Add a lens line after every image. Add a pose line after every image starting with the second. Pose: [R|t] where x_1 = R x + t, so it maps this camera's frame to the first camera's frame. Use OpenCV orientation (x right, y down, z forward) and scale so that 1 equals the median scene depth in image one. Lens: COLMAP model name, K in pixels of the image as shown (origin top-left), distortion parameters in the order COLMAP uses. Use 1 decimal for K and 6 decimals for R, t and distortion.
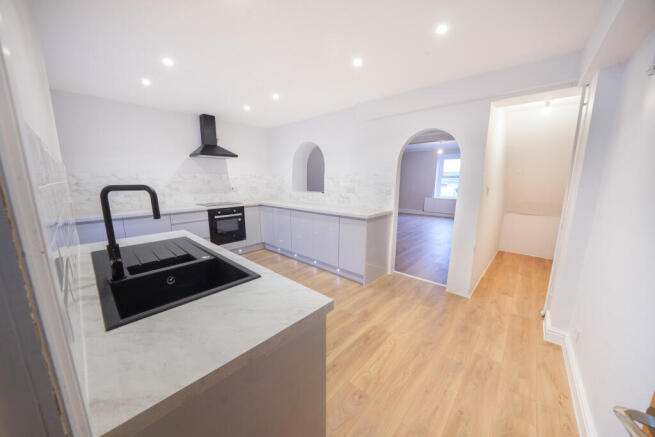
lens RADIAL K [[226.4, 0, 326.2], [0, 226.4, 217.5], [0, 0, 1]] dist [-0.023421, 0.000596]
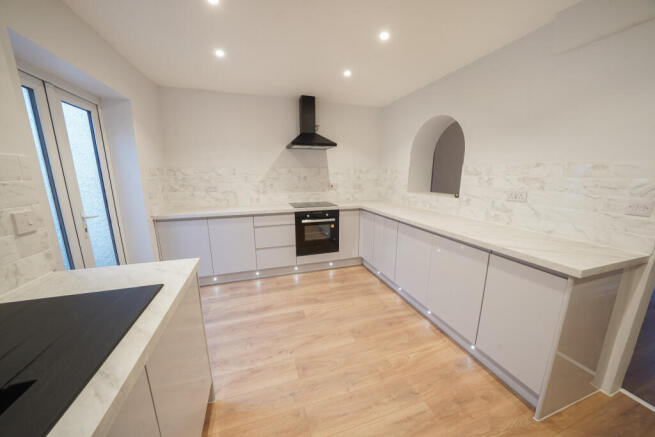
lens RADIAL K [[226.4, 0, 328.5], [0, 226.4, 219.6], [0, 0, 1]] dist [-0.023421, 0.000596]
pose [[0.867200, 0.095212, -0.488773, -0.013028], [-0.080129, 0.995441, 0.051743, -0.055947], [0.491471, -0.005707, 0.870875, 0.319149]]
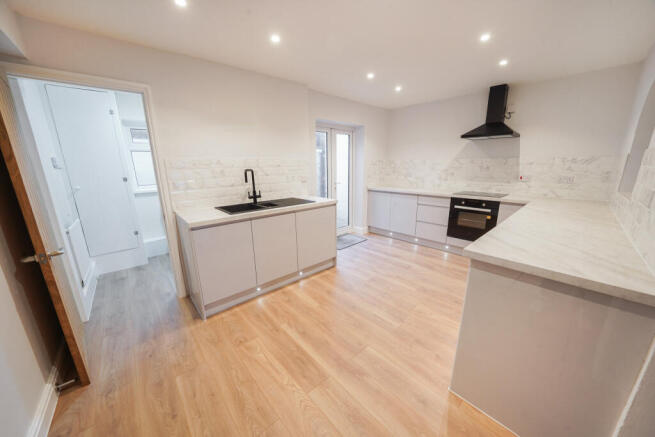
lens RADIAL K [[226.4, 0, 330.3], [0, 226.4, 218.9], [0, 0, 1]] dist [-0.023421, 0.000596]
pose [[-0.096365, 0.229820, -0.968451, 0.431368], [-0.156645, 0.957352, 0.242773, -0.091485], [0.982943, 0.175098, -0.056255, 0.531712]]
